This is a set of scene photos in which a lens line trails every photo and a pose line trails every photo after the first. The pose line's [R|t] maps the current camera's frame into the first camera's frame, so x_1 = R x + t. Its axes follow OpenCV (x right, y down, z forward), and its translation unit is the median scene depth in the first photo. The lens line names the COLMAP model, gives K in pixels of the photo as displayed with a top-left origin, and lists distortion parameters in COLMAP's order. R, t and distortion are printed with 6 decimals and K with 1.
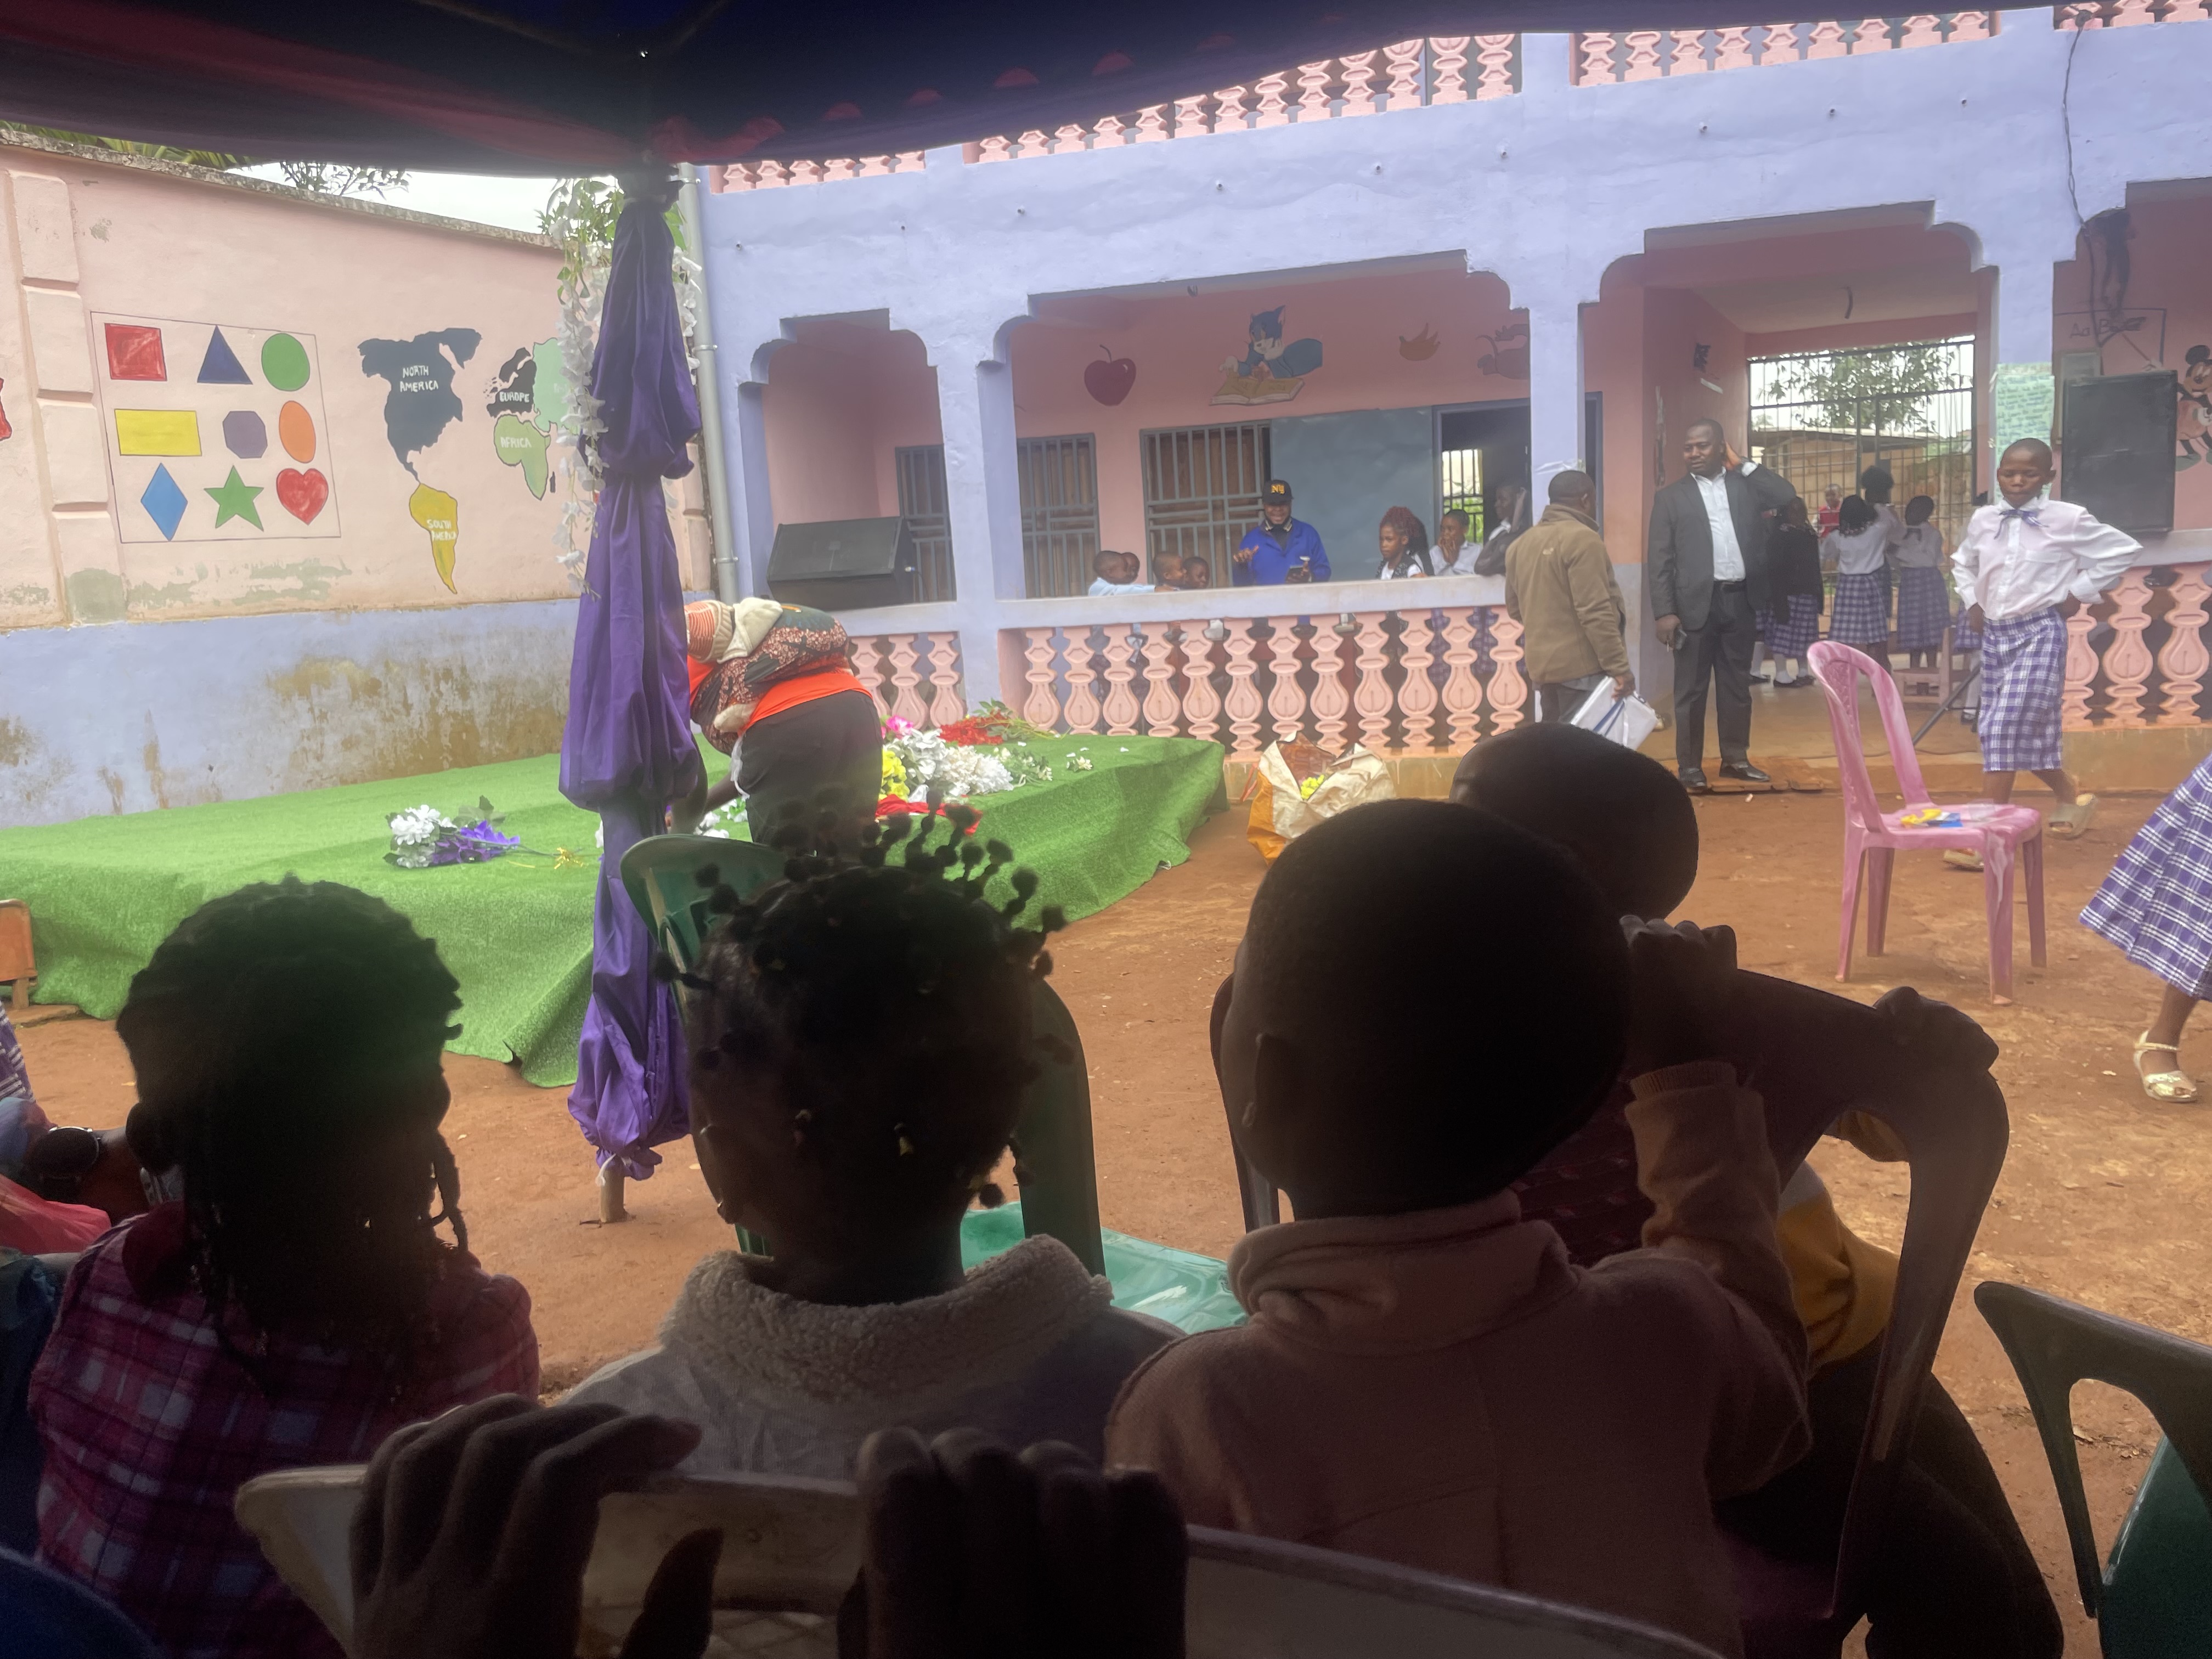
lens RADIAL K [[1704.8, 0, 1091.7], [0, 1704.8, 806.3], [0, 0, 1]] dist [0.099035, -0.131273]
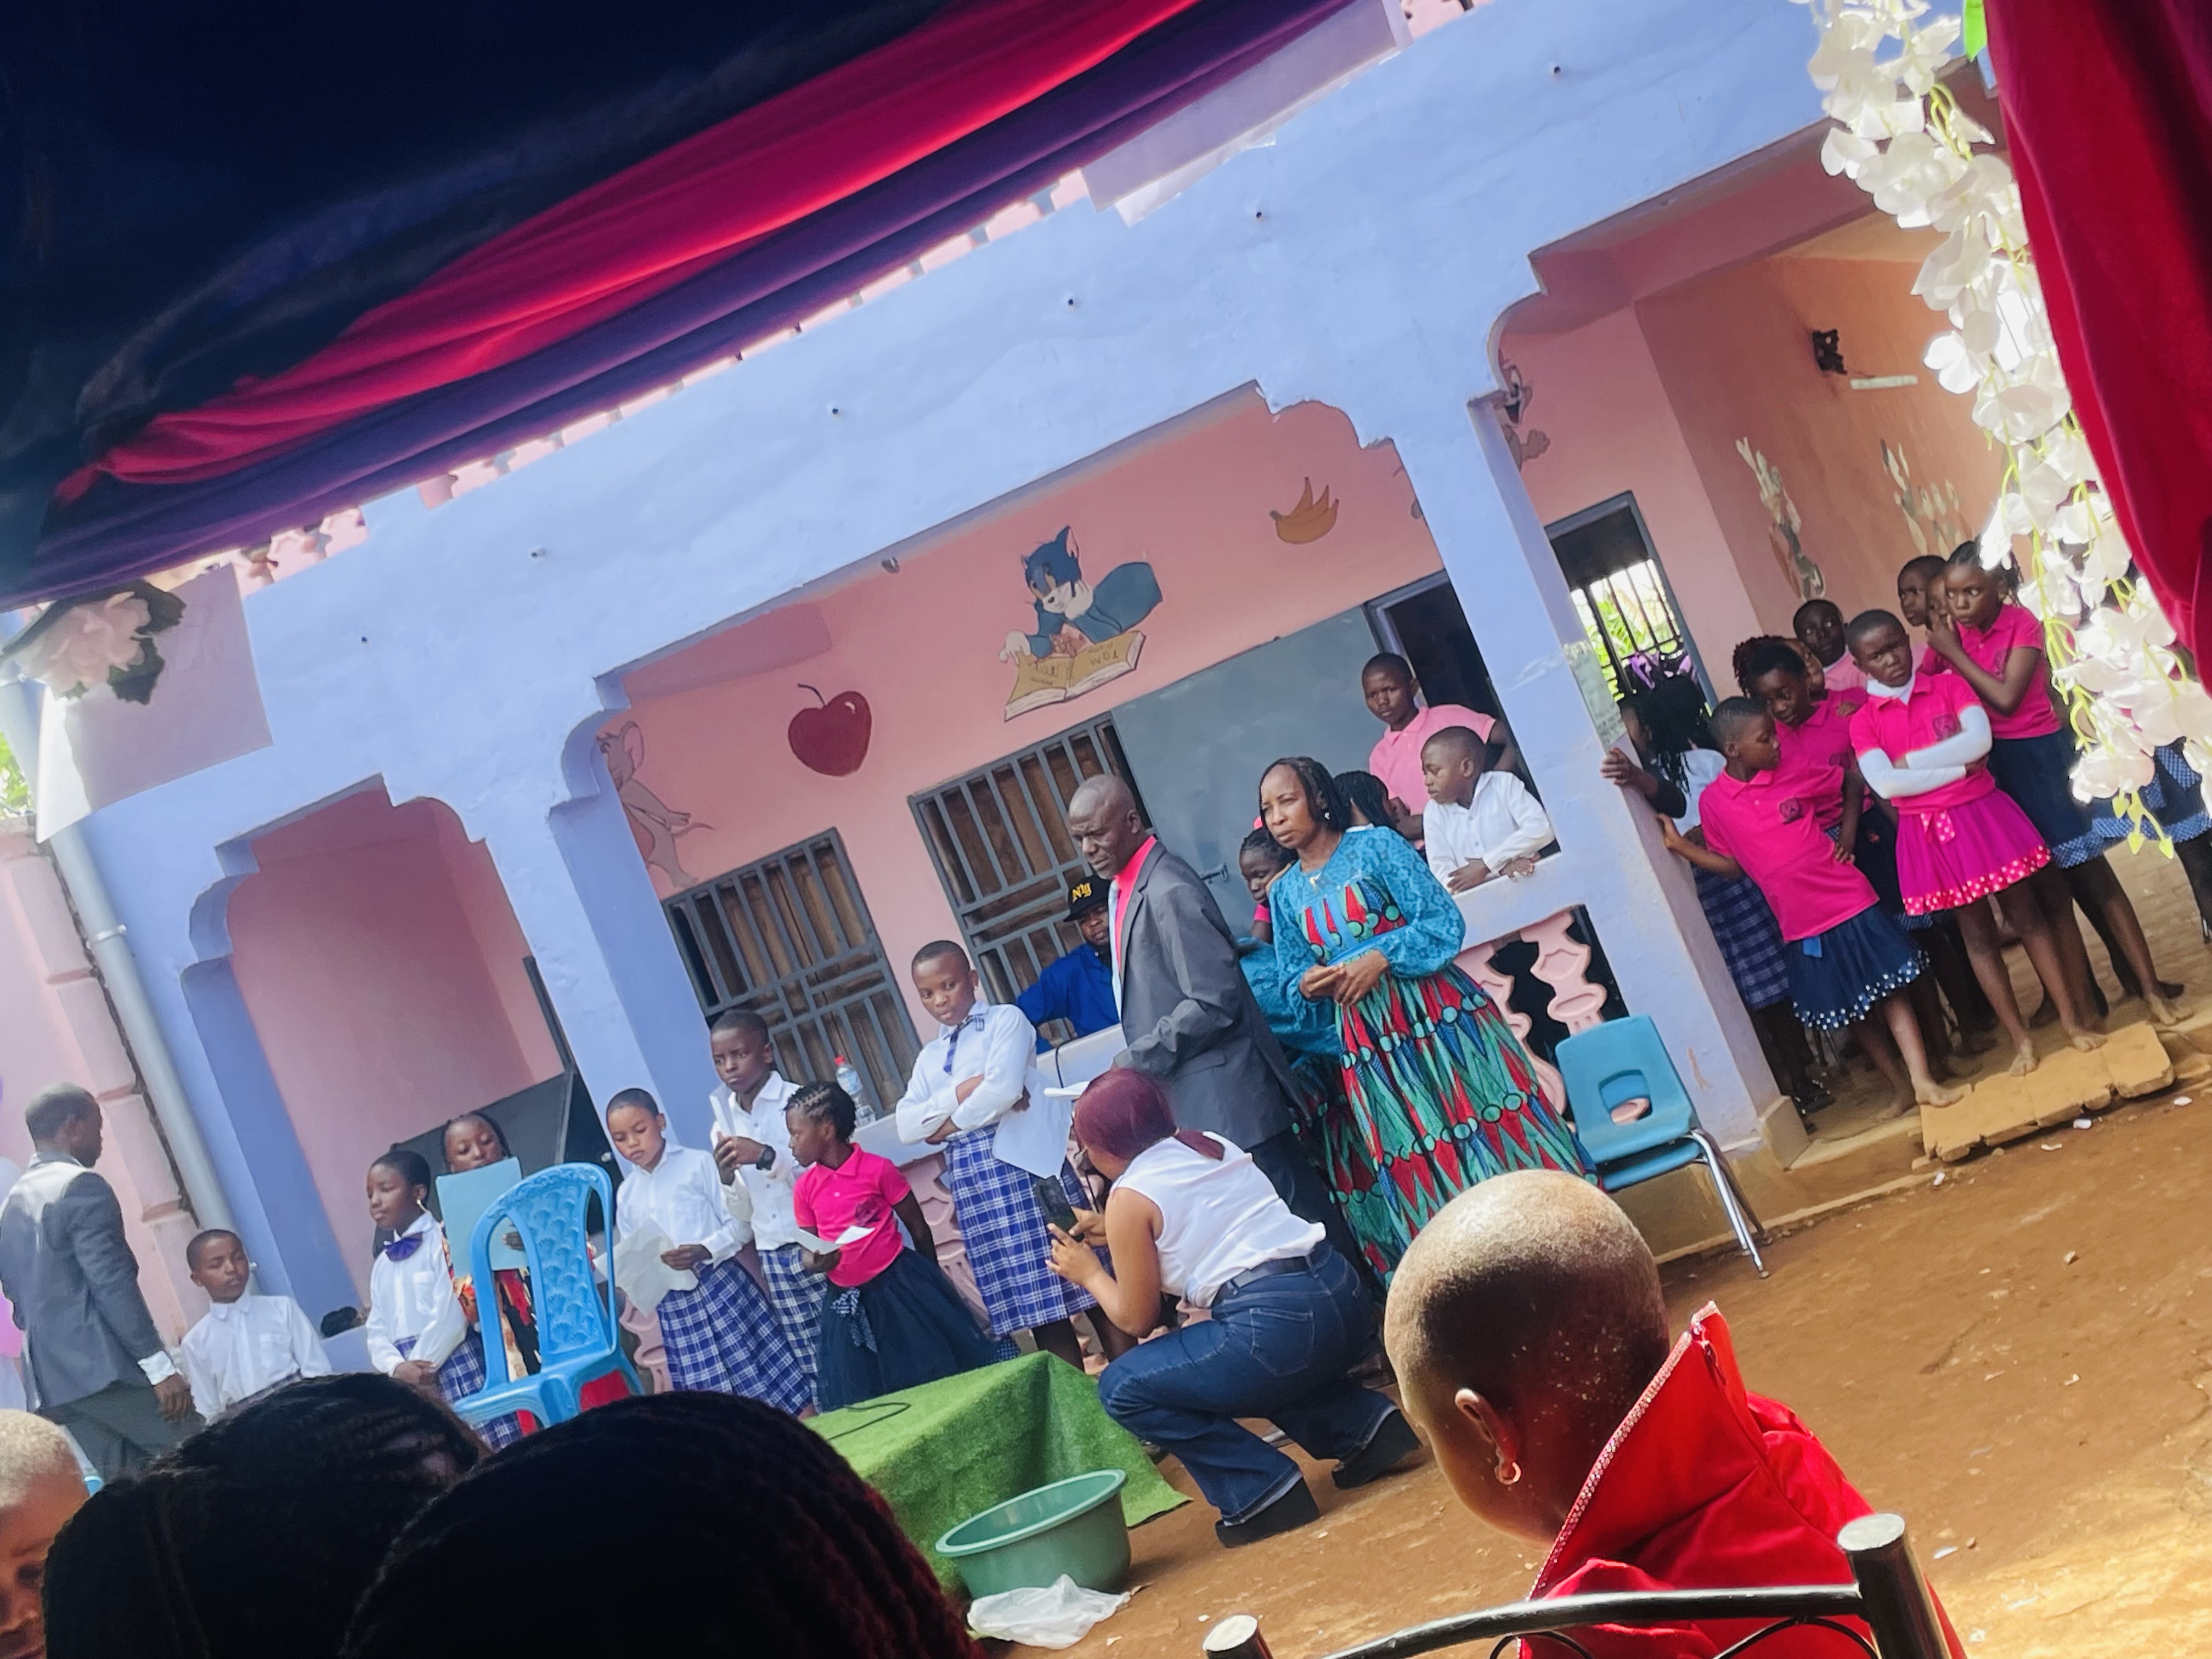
lens RADIAL K [[3076.1, 0, 1134.5], [0, 3076.1, 746.9], [0, 0, 1]] dist [0.118826, 0.029667]
pose [[0.946022, -0.320305, -0.049475, 0.159054], [0.306205, 0.933331, -0.187436, -0.018796], [0.106213, 0.162169, 0.981030, -0.008664]]
